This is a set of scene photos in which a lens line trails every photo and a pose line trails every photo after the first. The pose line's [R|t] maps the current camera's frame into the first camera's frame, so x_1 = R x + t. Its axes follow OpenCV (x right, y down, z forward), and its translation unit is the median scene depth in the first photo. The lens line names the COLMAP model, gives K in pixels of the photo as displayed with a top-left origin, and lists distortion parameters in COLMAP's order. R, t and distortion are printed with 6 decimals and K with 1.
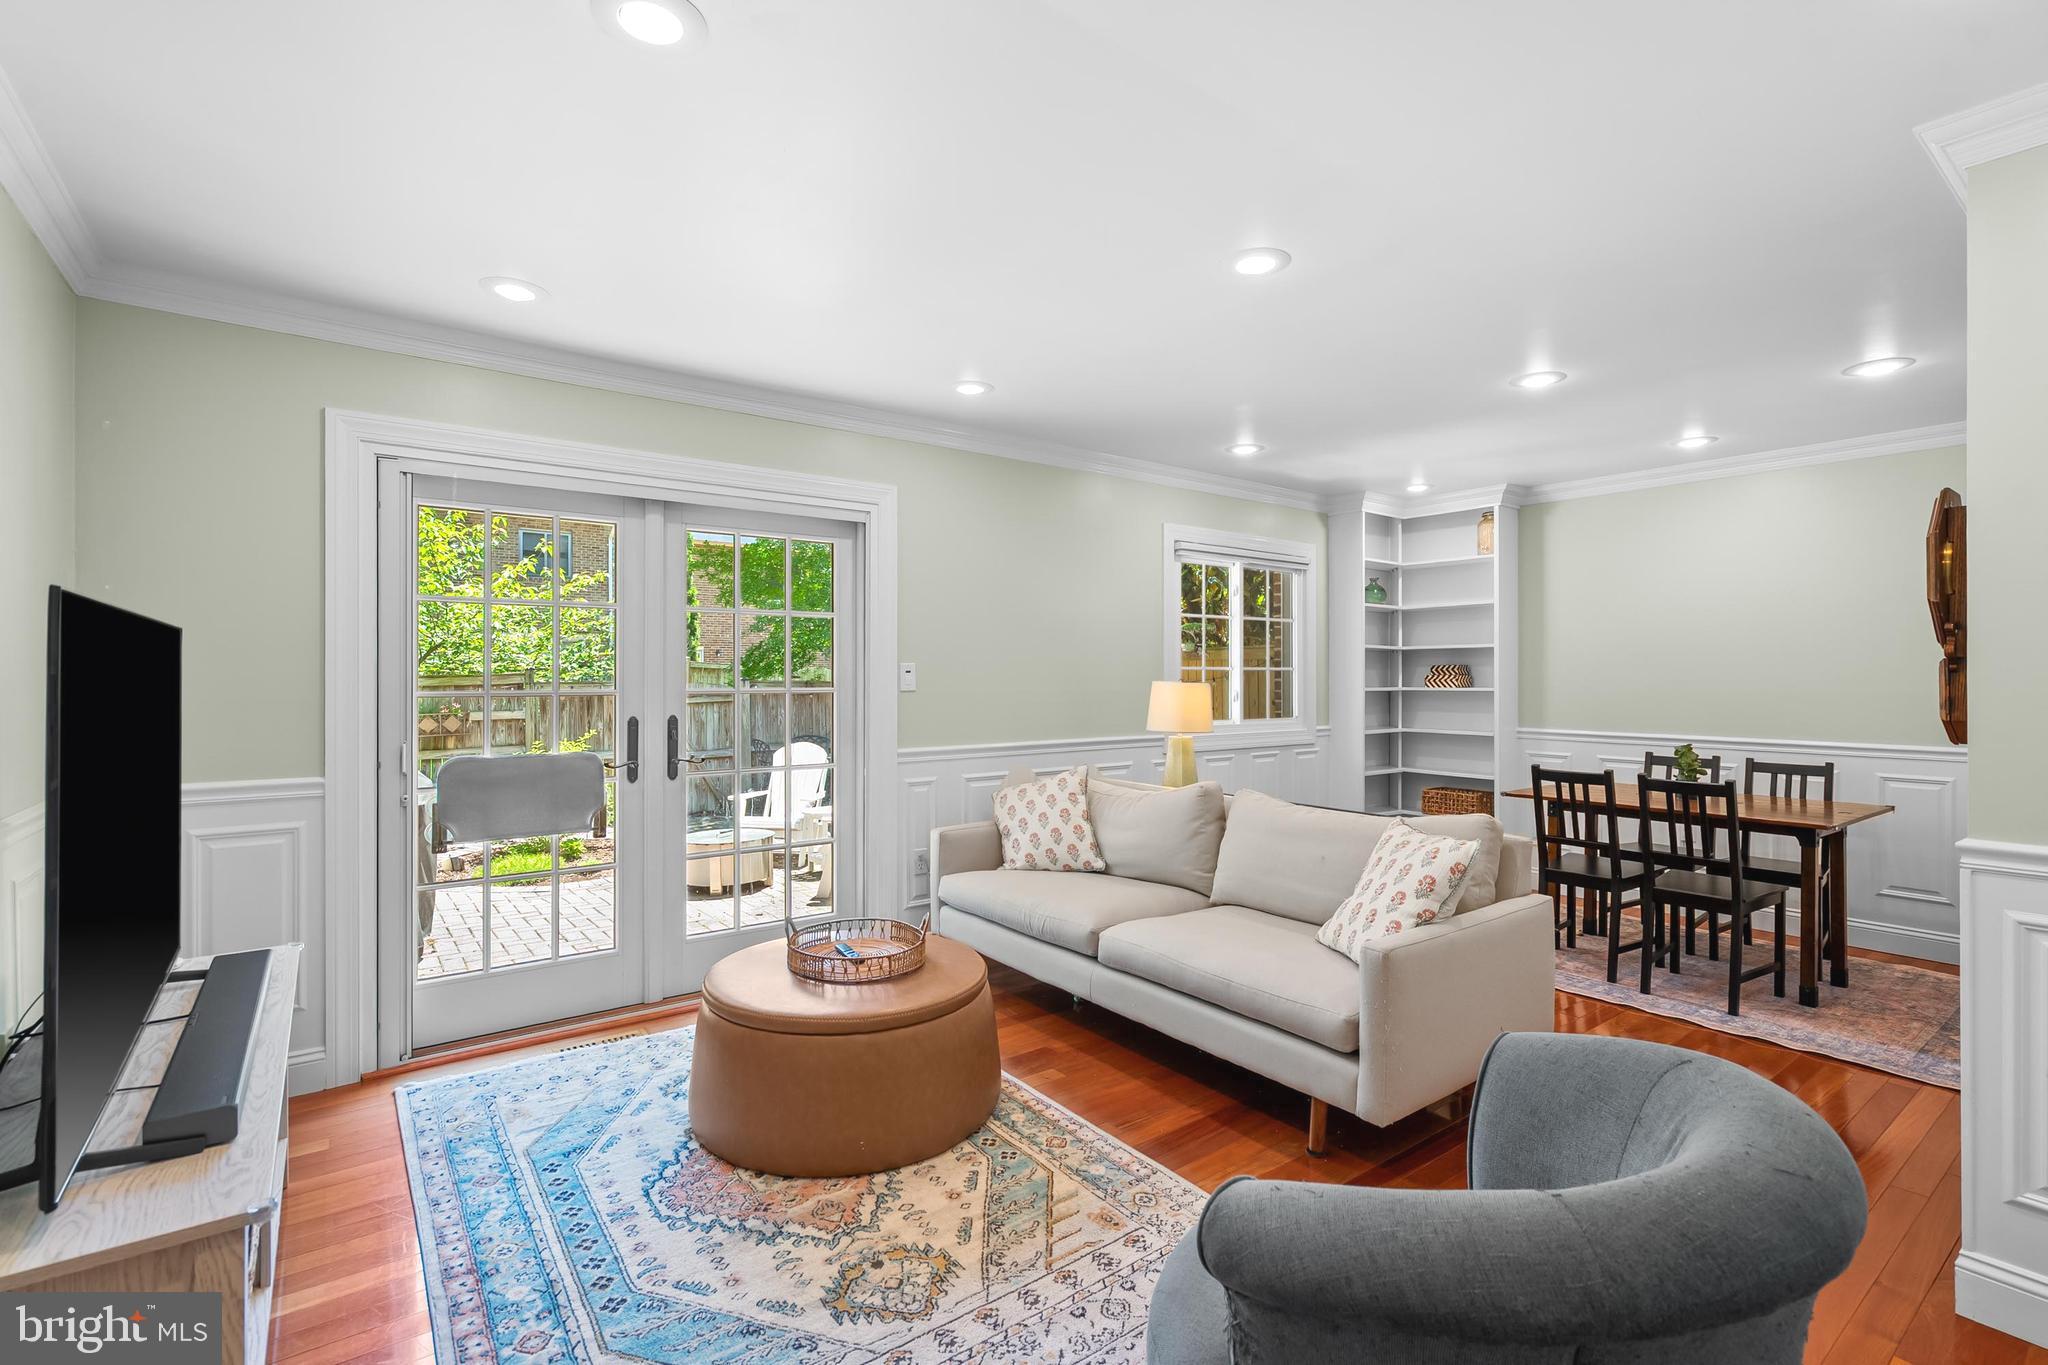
lens RADIAL K [[932.3, 0, 1022.7], [0, 932.3, 680.0], [0, 0, 1]] dist [-0.003873, 0.000291]
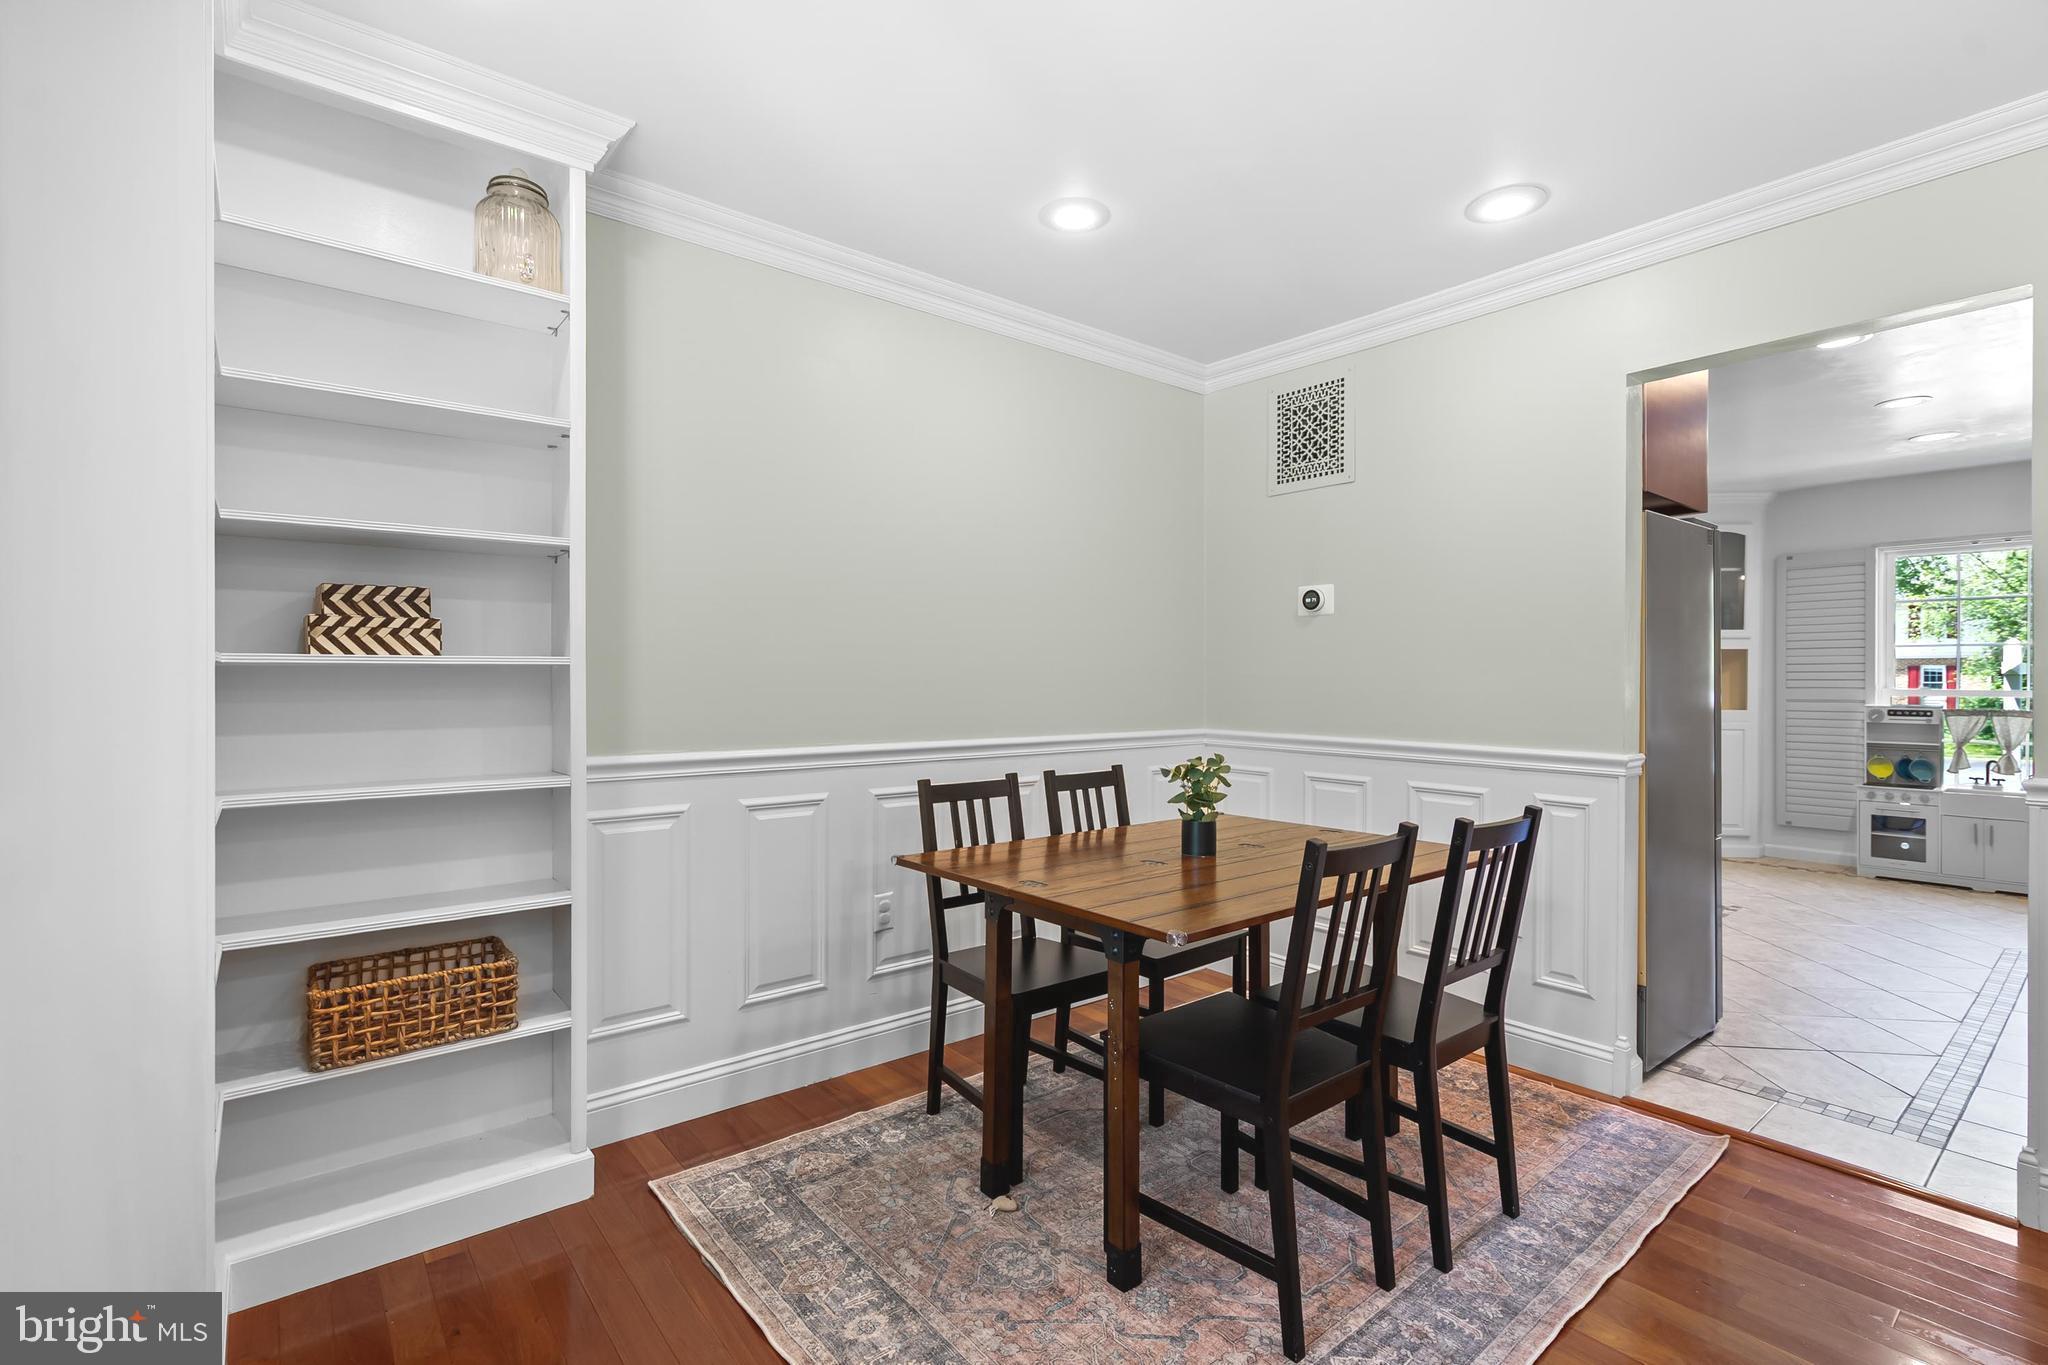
lens RADIAL K [[928.7, 0, 1024.0], [0, 928.7, 682.5], [0, 0, 1]] dist [0.003663, 0.000616]
pose [[-0.042055, -0.007239, 0.999089, 0.250742], [0.001597, 0.999972, 0.007312, 0.031608], [-0.999114, 0.001903, -0.042042, 1.640575]]
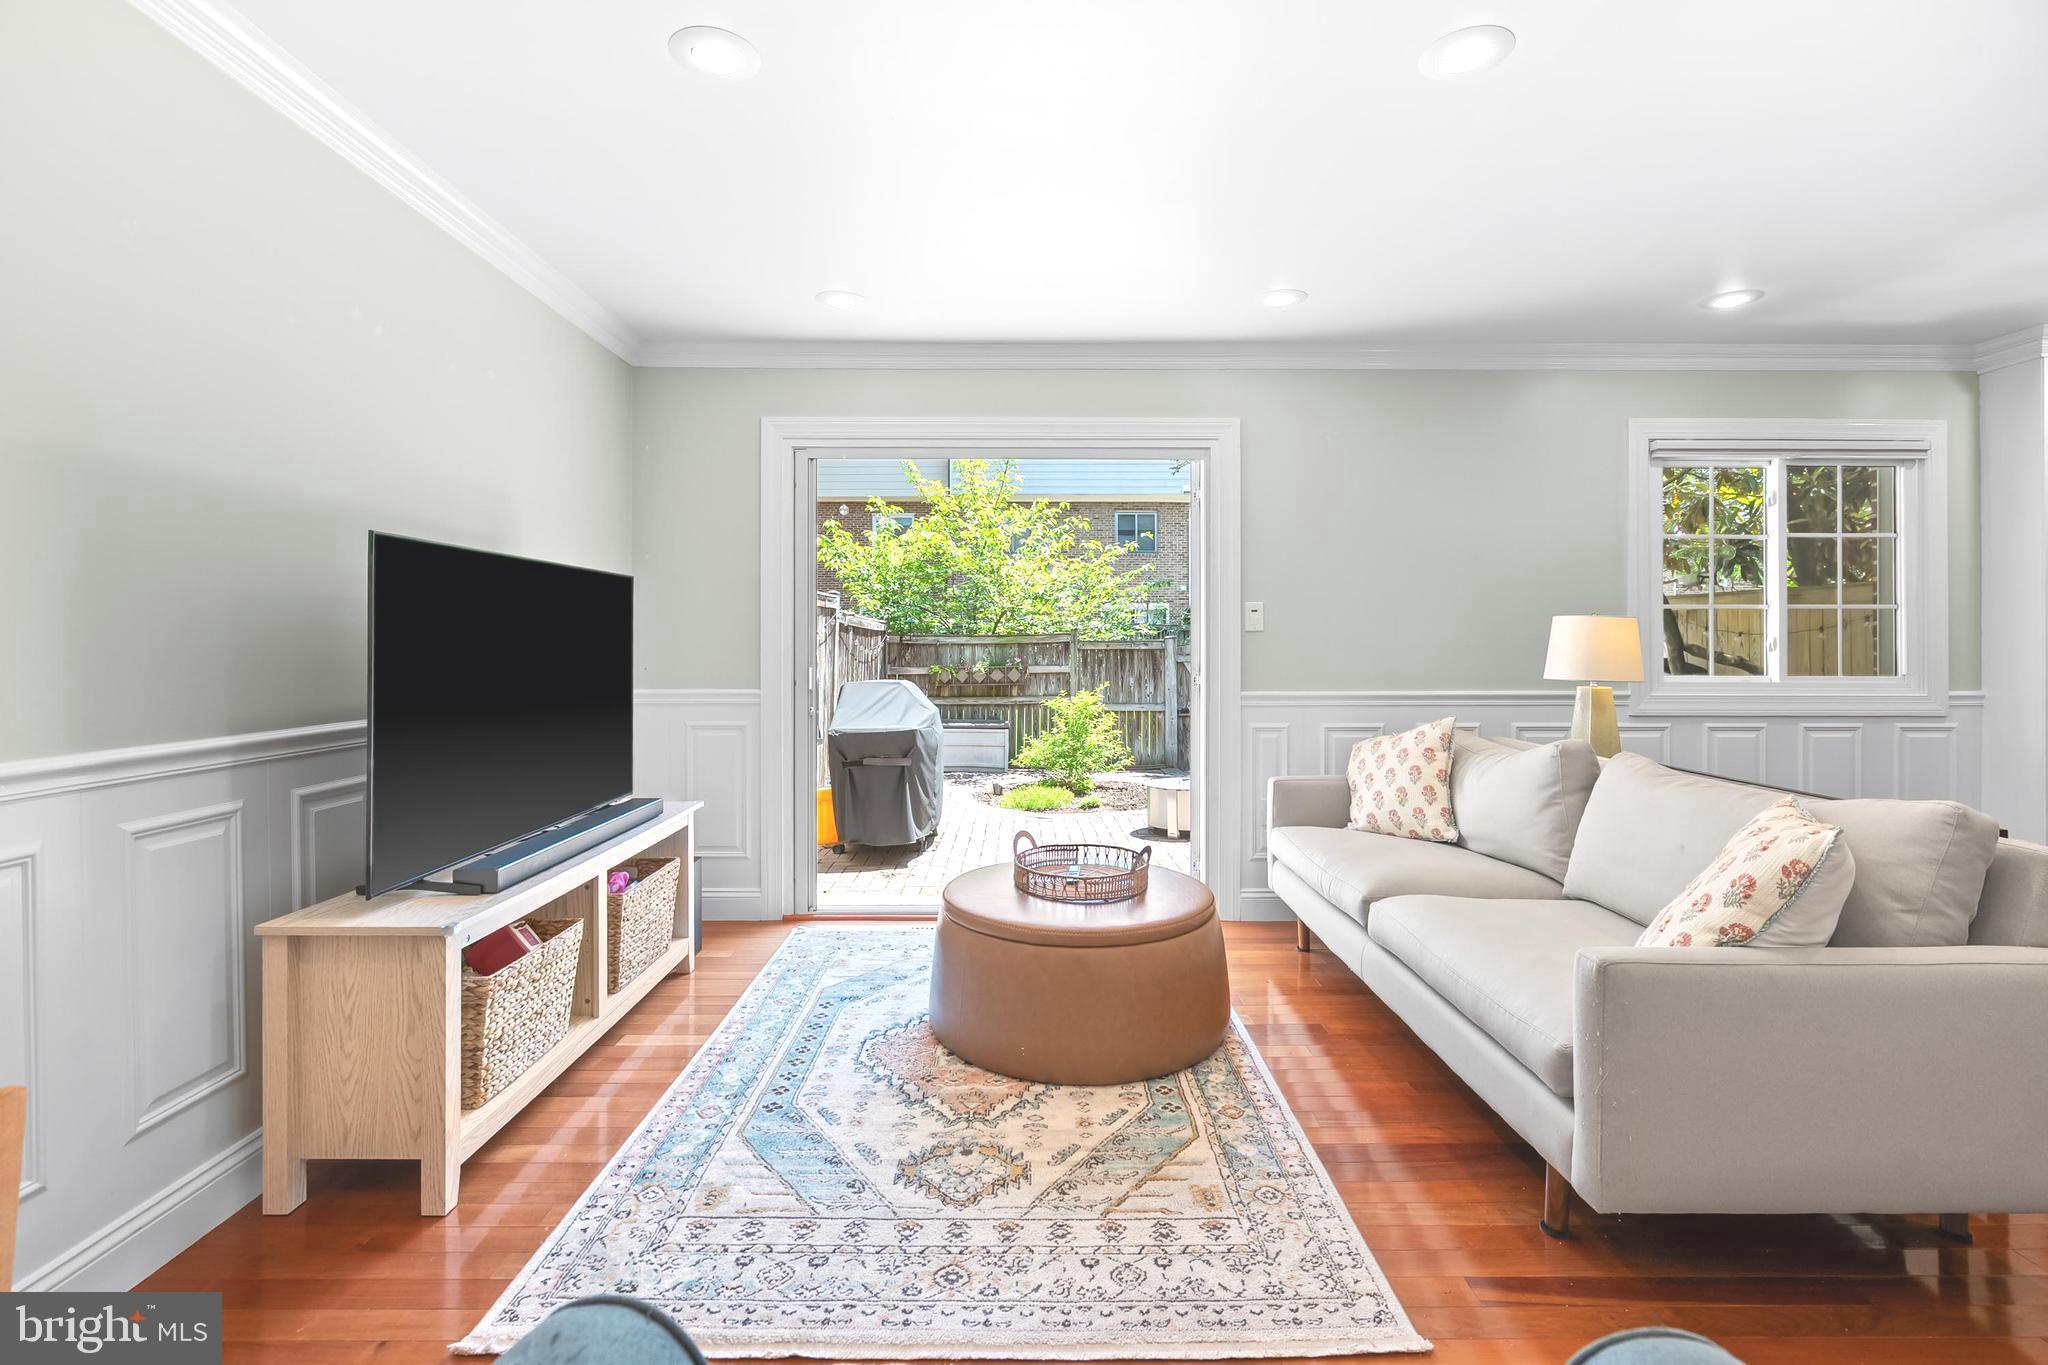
lens RADIAL K [[931.0, 0, 1018.9], [0, 931.0, 642.7], [0, 0, 1]] dist [-0.003455, 0.000458]
pose [[0.801920, -0.001539, -0.597429, 0.367483], [-0.003140, 0.999972, -0.006791, 0.045130], [0.597423, 0.007322, 0.801893, 0.138666]]
